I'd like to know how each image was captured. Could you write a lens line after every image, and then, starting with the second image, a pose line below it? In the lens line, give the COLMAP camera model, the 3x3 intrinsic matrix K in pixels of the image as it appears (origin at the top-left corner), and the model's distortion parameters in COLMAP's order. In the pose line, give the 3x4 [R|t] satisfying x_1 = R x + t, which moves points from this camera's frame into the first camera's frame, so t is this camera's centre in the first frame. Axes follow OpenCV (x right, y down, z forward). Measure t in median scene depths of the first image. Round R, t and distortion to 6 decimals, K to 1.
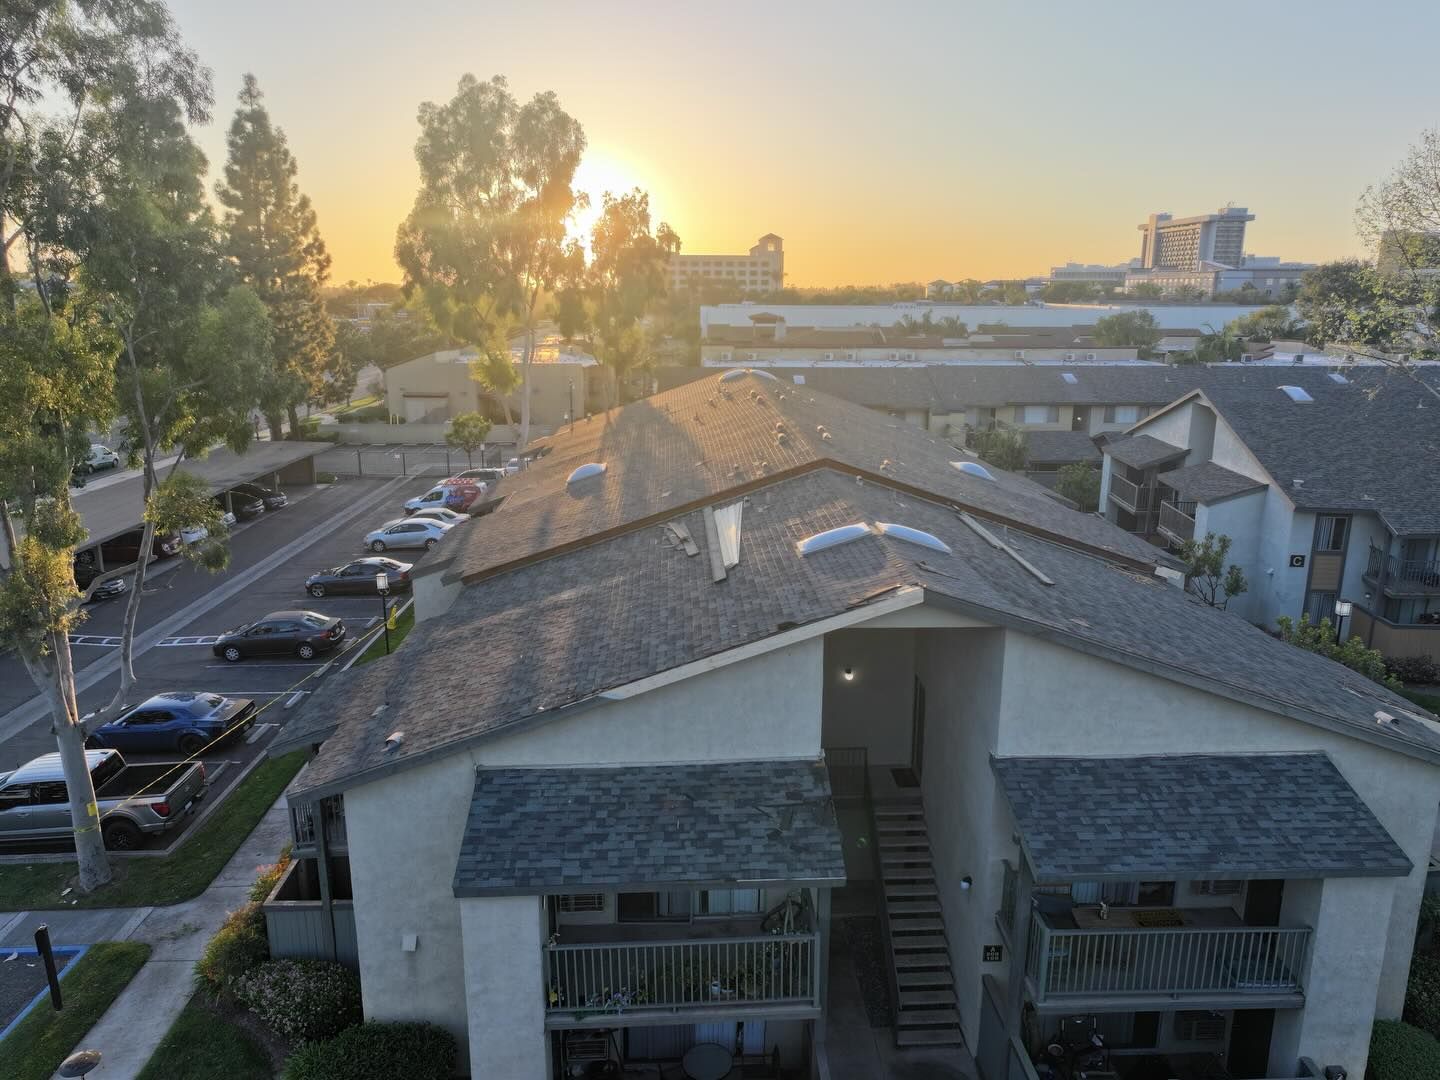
lens RADIAL K [[1008.4, 0, 725.9], [0, 1008.4, 535.1], [0, 0, 1]] dist [-0.001345, 0.021753]
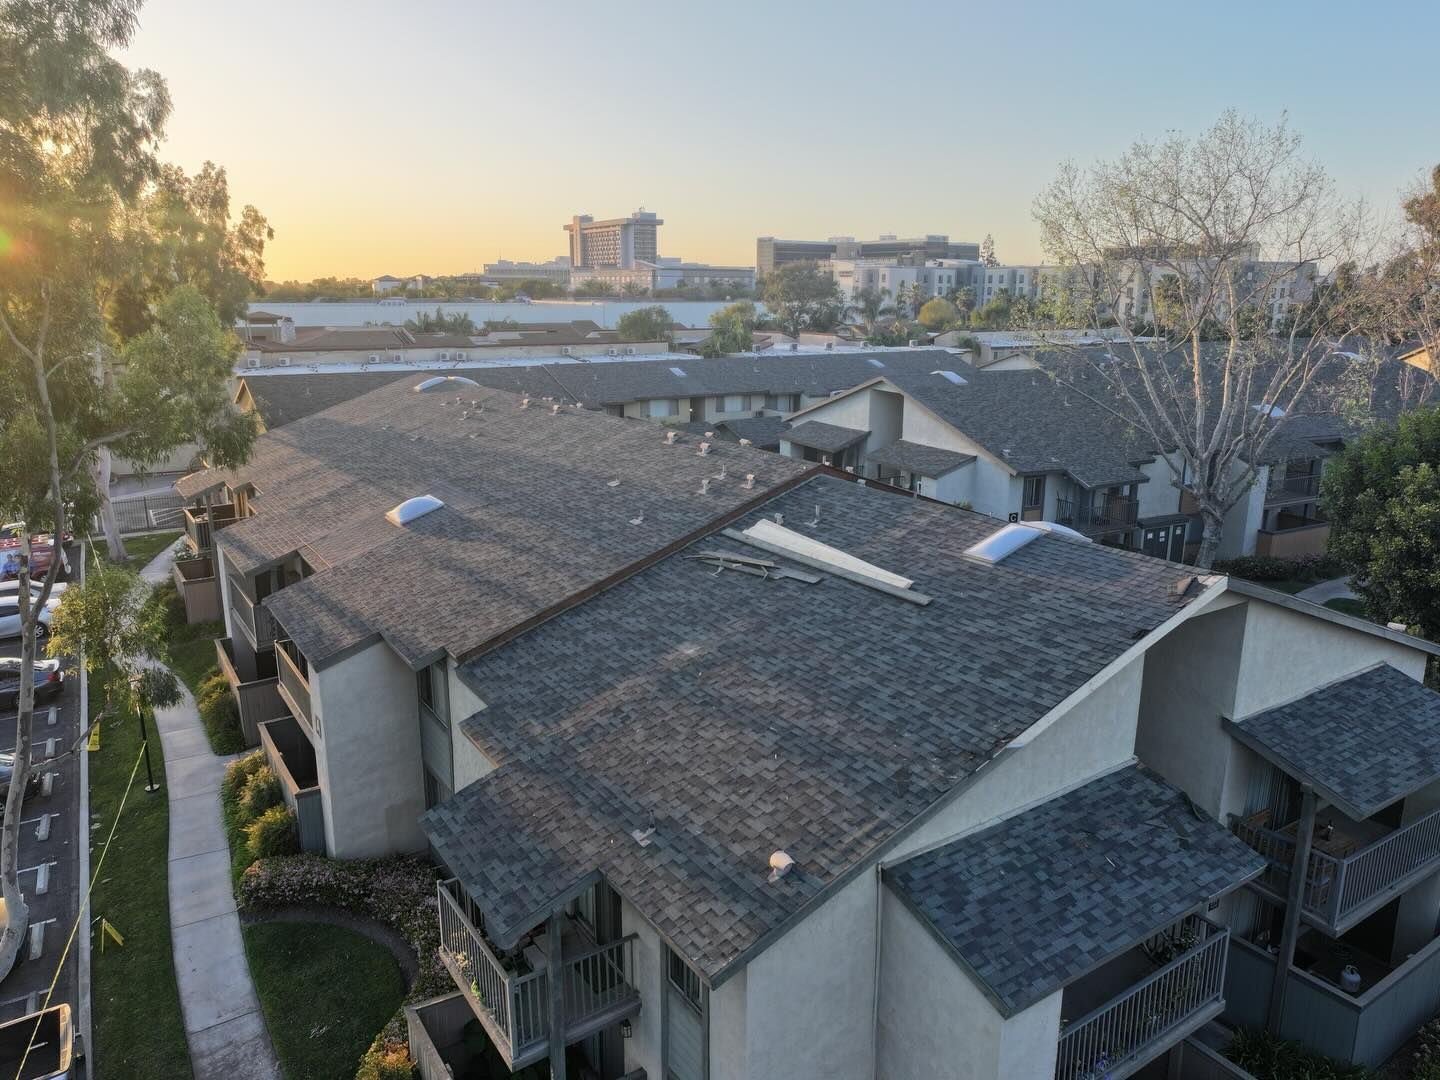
lens RADIAL K [[1011.5, 0, 723.4], [0, 1011.5, 537.3], [0, 0, 1]] dist [-0.003453, 0.018649]
pose [[0.857749, -0.122183, 0.499338, -0.167522], [0.119703, 0.992115, 0.037138, -0.019296], [-0.499938, 0.027917, 0.865611, 0.075799]]
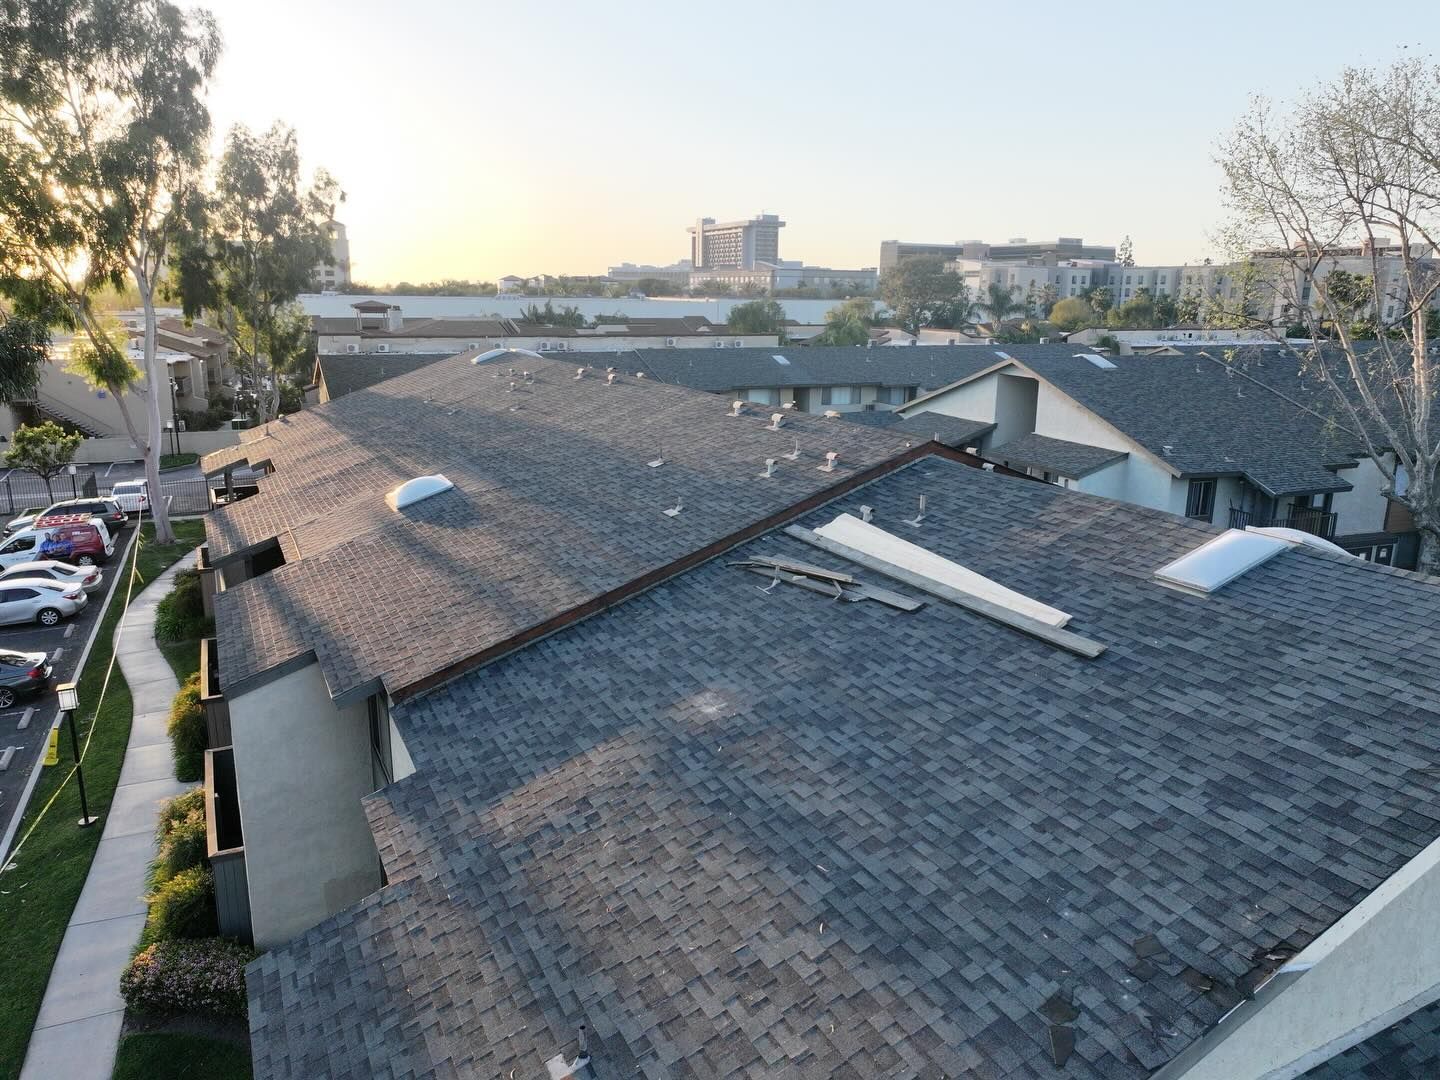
lens RADIAL K [[1011.5, 0, 723.4], [0, 1011.5, 537.3], [0, 0, 1]] dist [-0.003453, 0.018649]
pose [[0.911853, -0.089266, 0.400694, -0.111476], [0.088413, 0.995870, 0.020657, -0.013318], [-0.400883, 0.016590, 0.915979, 0.150861]]
